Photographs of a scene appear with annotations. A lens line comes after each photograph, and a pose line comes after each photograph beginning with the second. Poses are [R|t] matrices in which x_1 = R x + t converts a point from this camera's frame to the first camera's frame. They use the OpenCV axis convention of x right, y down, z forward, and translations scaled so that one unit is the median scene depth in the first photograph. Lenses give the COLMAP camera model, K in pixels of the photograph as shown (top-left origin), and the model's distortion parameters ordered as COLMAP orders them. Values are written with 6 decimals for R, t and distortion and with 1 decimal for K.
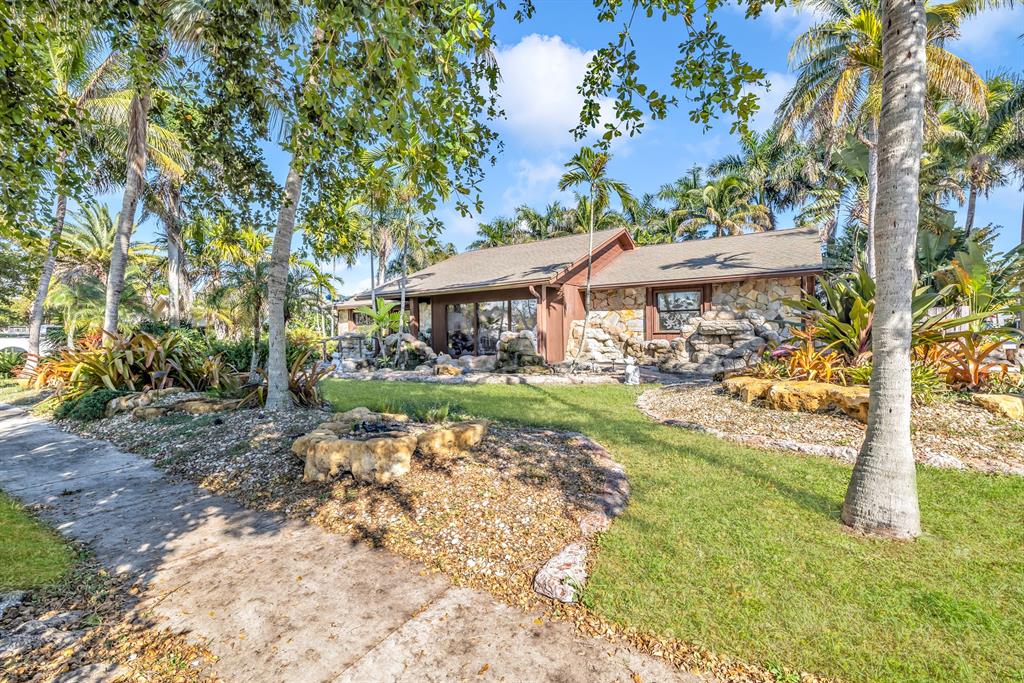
lens RADIAL K [[447.9, 0, 517.9], [0, 447.9, 338.5], [0, 0, 1]] dist [0.012941, -0.000192]
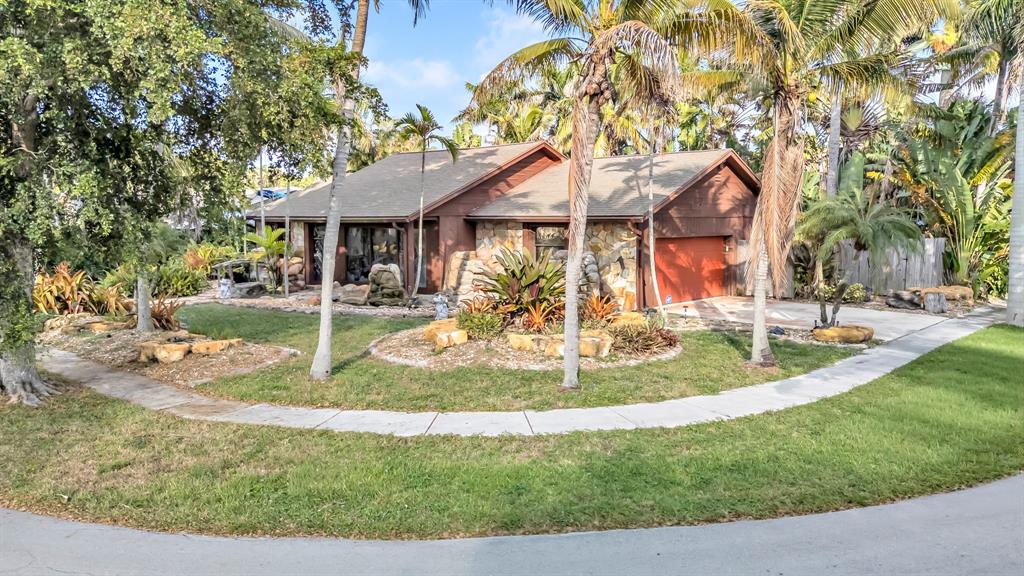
lens RADIAL K [[707.5, 0, 512.0], [0, 707.5, 288.0], [0, 0, 1]] dist [0.002549, 0.001043]
pose [[0.994361, 0.025741, -0.102873, 0.807416], [-0.017439, 0.996578, 0.080802, -0.172580], [0.104600, -0.078553, 0.991407, -1.065216]]
